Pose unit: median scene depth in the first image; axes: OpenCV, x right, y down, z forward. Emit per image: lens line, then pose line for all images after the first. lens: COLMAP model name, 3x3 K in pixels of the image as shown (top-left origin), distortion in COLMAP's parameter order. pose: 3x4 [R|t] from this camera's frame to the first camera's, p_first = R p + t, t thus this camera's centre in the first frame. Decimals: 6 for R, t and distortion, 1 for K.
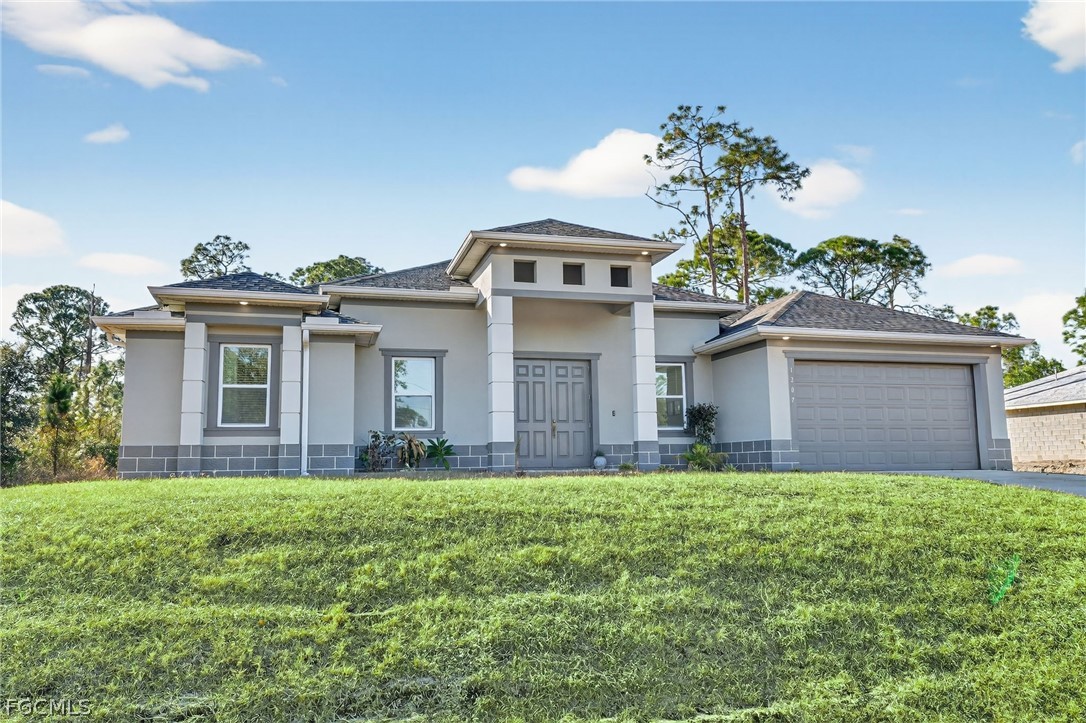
lens RADIAL K [[801.5, 0, 541.7], [0, 801.5, 338.1], [0, 0, 1]] dist [0.008489, 0.003550]
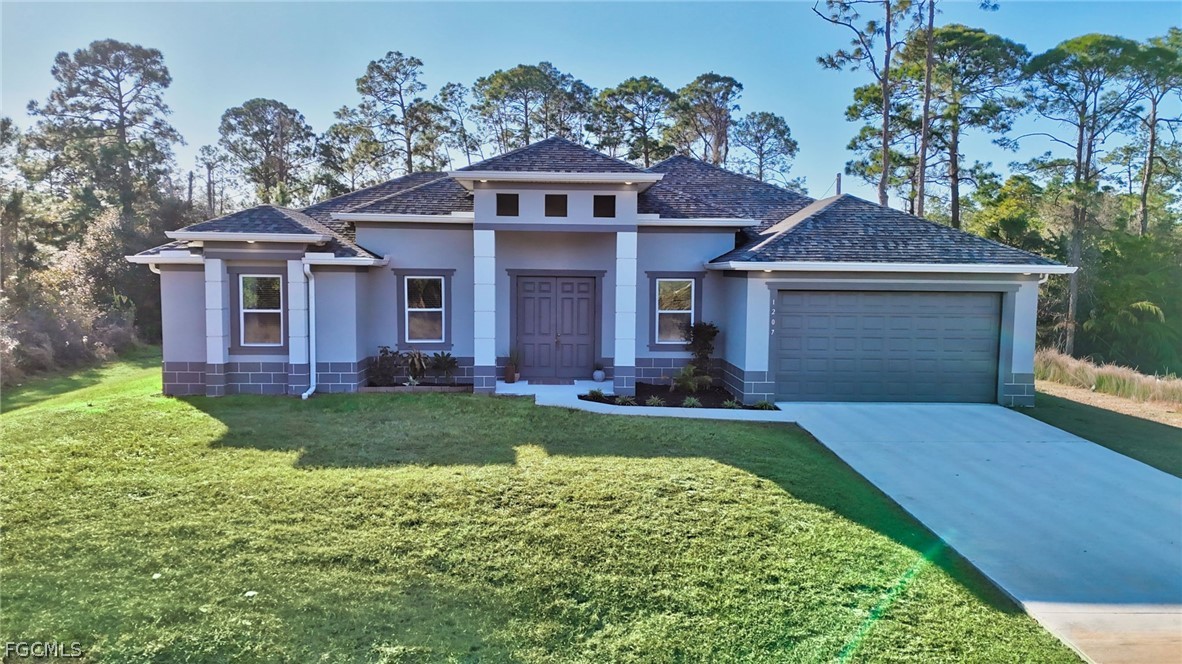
lens RADIAL K [[854.1, 0, 577.2], [0, 854.1, 324.6], [0, 0, 1]] dist [0.105872, -0.123105]
pose [[0.974601, 0.040385, -0.220277, 0.285639], [0.009299, 0.975460, 0.219981, -0.156658], [0.223755, -0.216442, 0.950309, -0.068565]]
